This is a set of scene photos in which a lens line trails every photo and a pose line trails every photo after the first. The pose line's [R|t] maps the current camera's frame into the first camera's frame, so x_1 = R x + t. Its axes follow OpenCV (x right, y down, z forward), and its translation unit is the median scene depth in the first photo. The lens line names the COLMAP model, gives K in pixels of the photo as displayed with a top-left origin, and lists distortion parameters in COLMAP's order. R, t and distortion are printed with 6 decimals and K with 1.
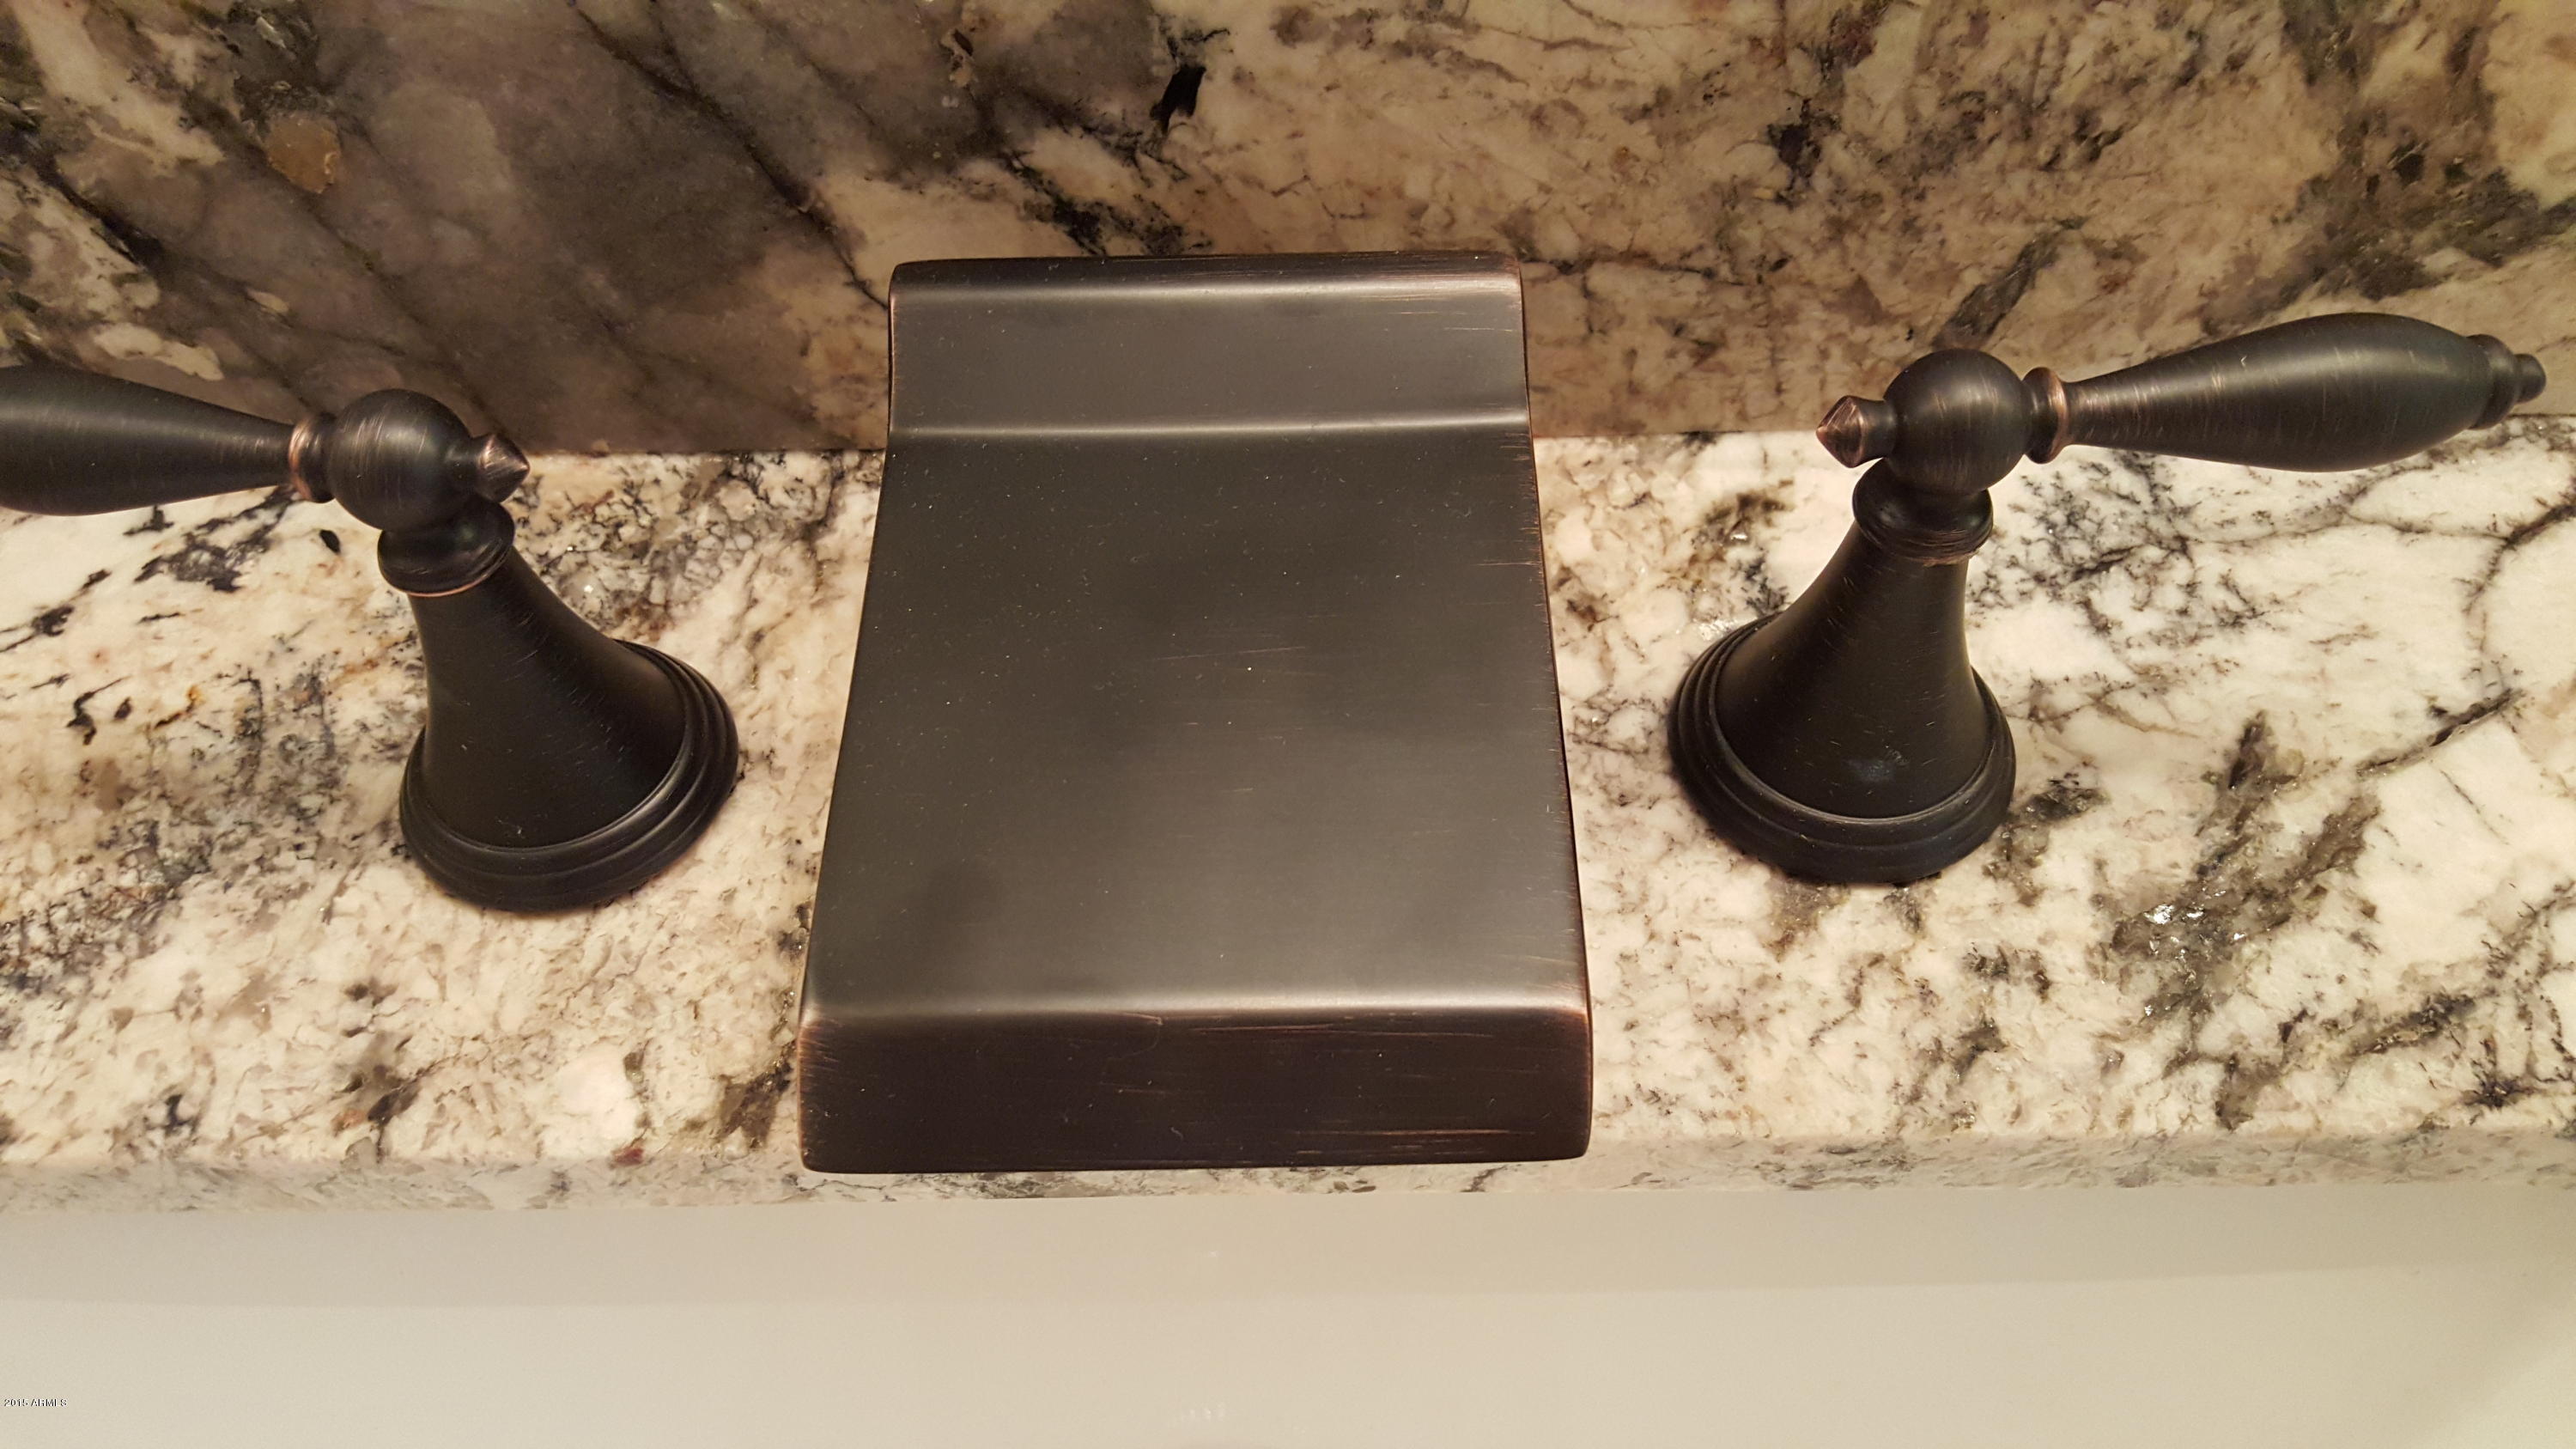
lens RADIAL K [[1937.4, 0, 1286.4], [0, 1937.4, 723.1], [0, 0, 1]] dist [0.008337, -0.008039]
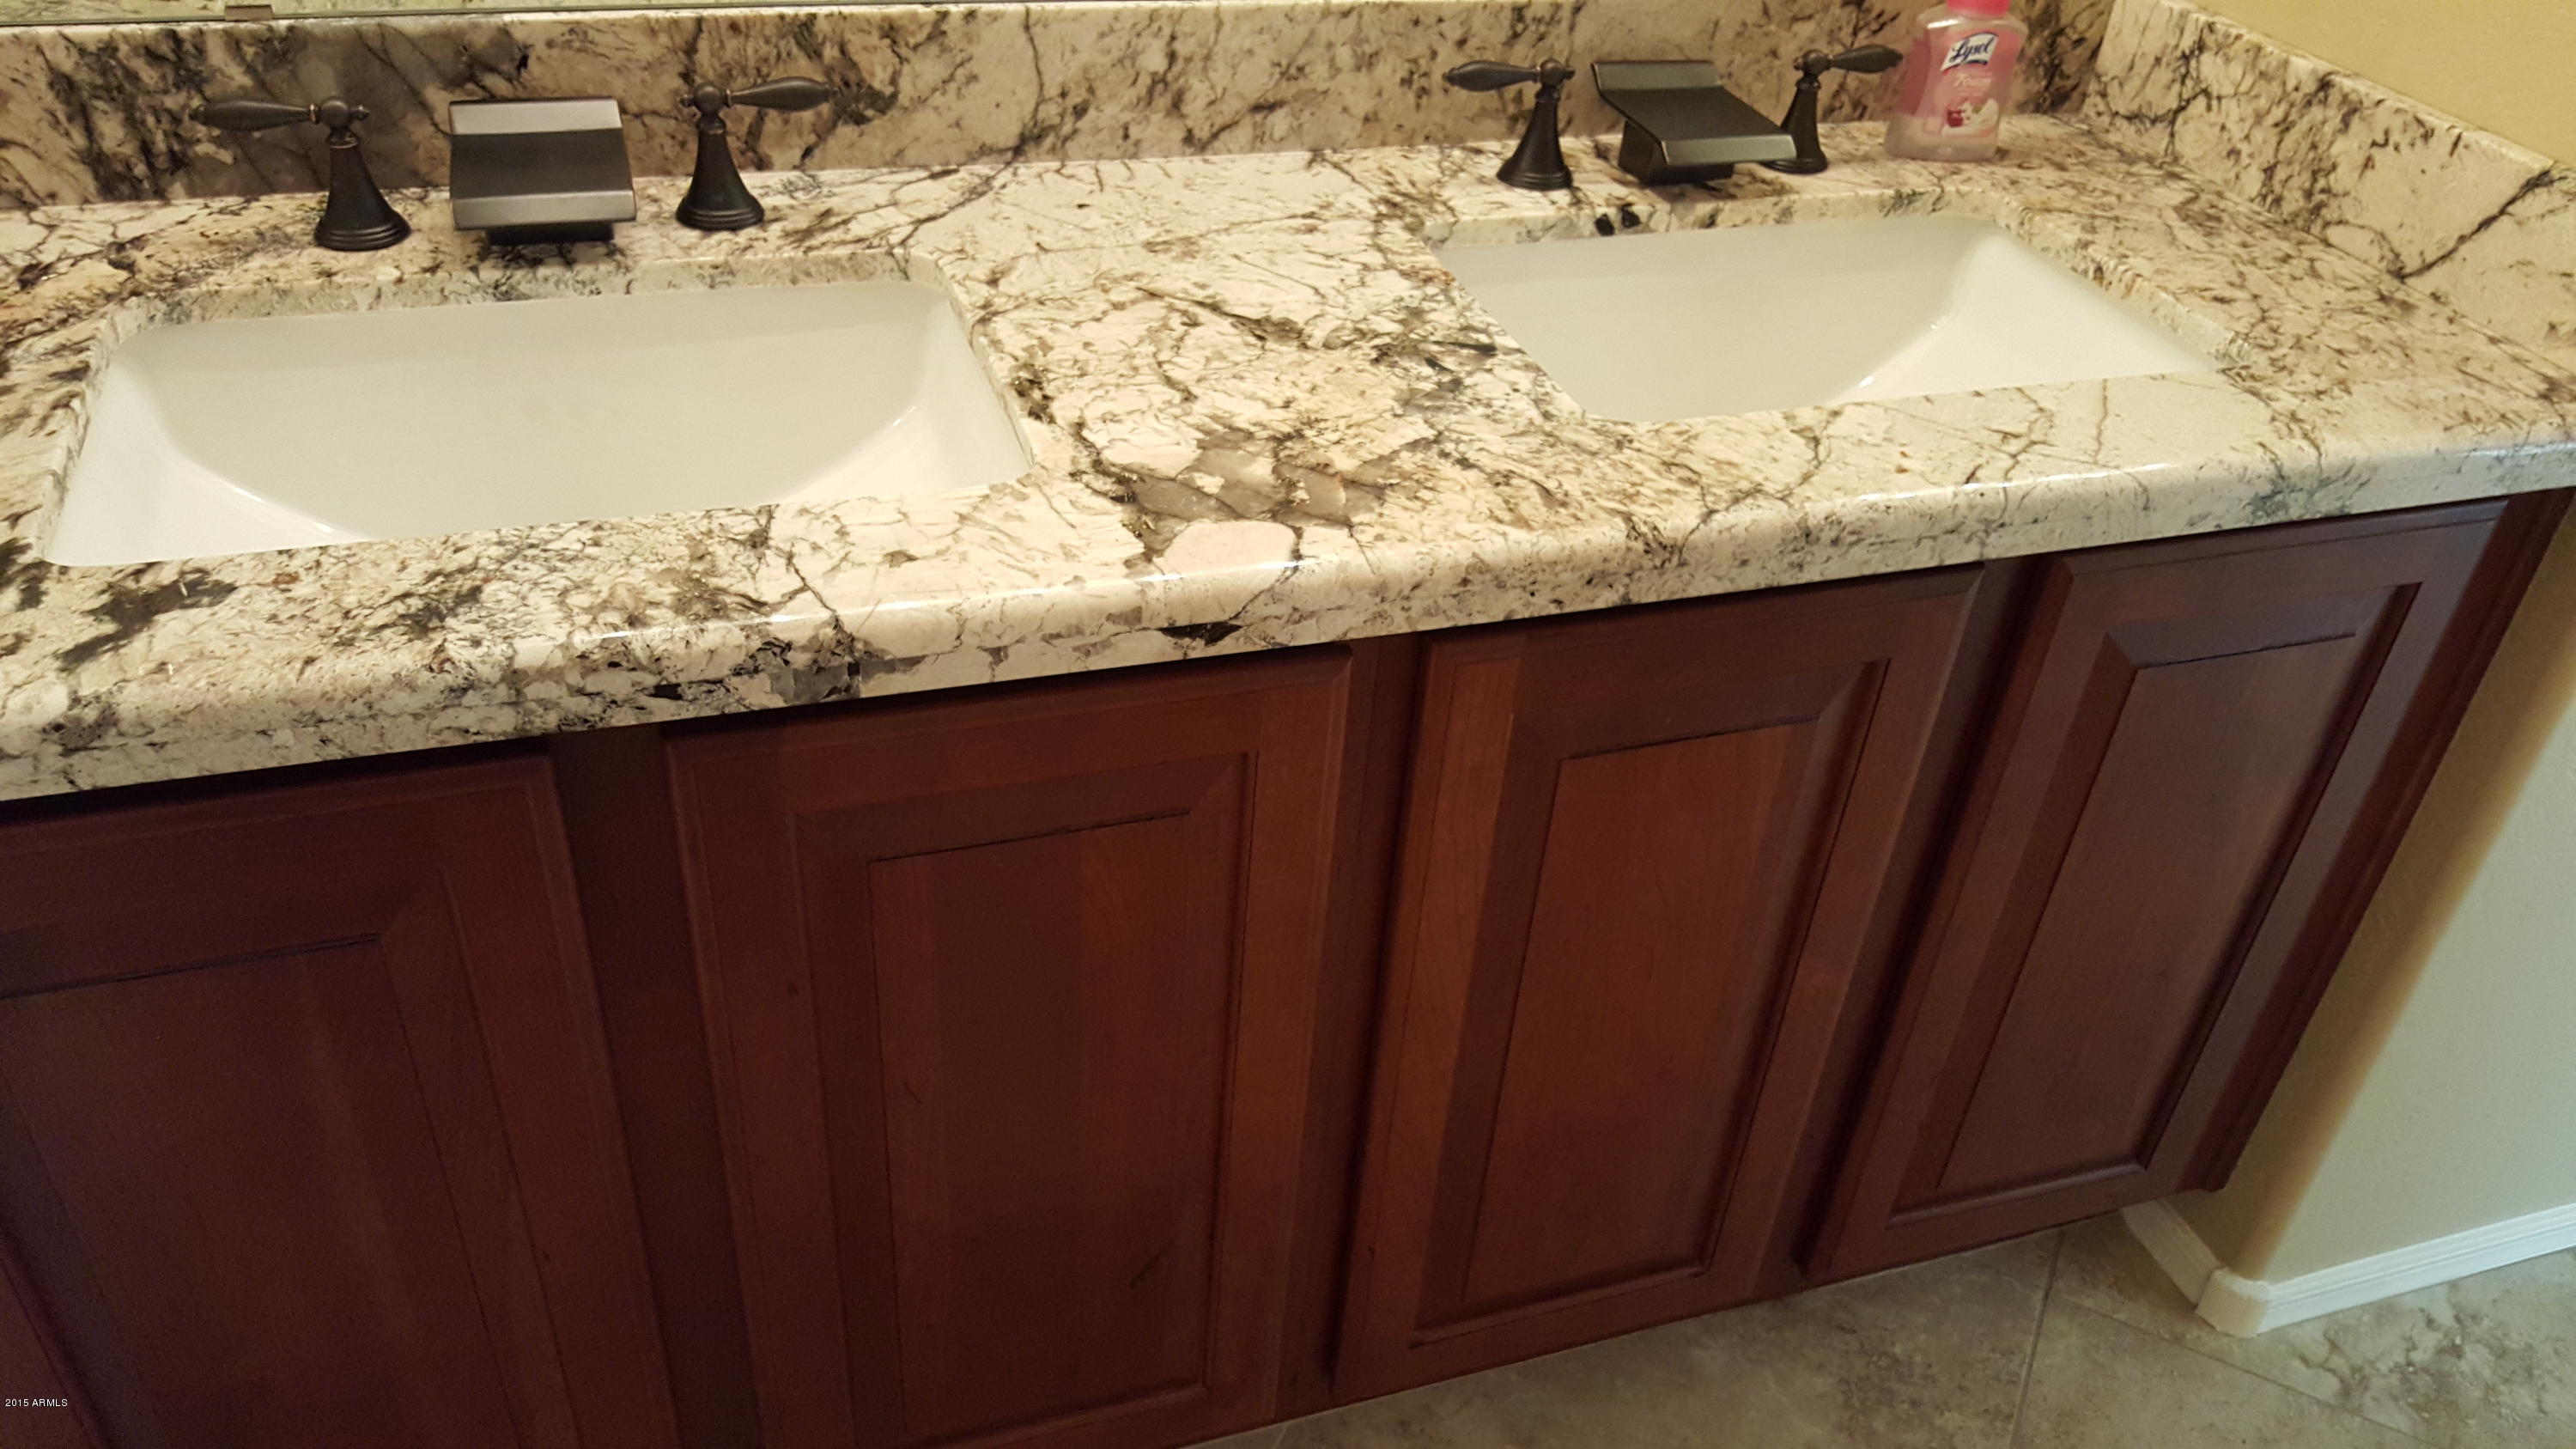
lens RADIAL K [[1937.4, 0, 1287.8], [0, 1937.4, 725.8], [0, 0, 1]] dist [0.008337, -0.008039]
pose [[0.945503, -0.109771, 0.306552, 0.059374], [0.196405, 0.943175, -0.268042, 2.314441], [-0.259709, 0.313643, 0.913334, -2.601848]]
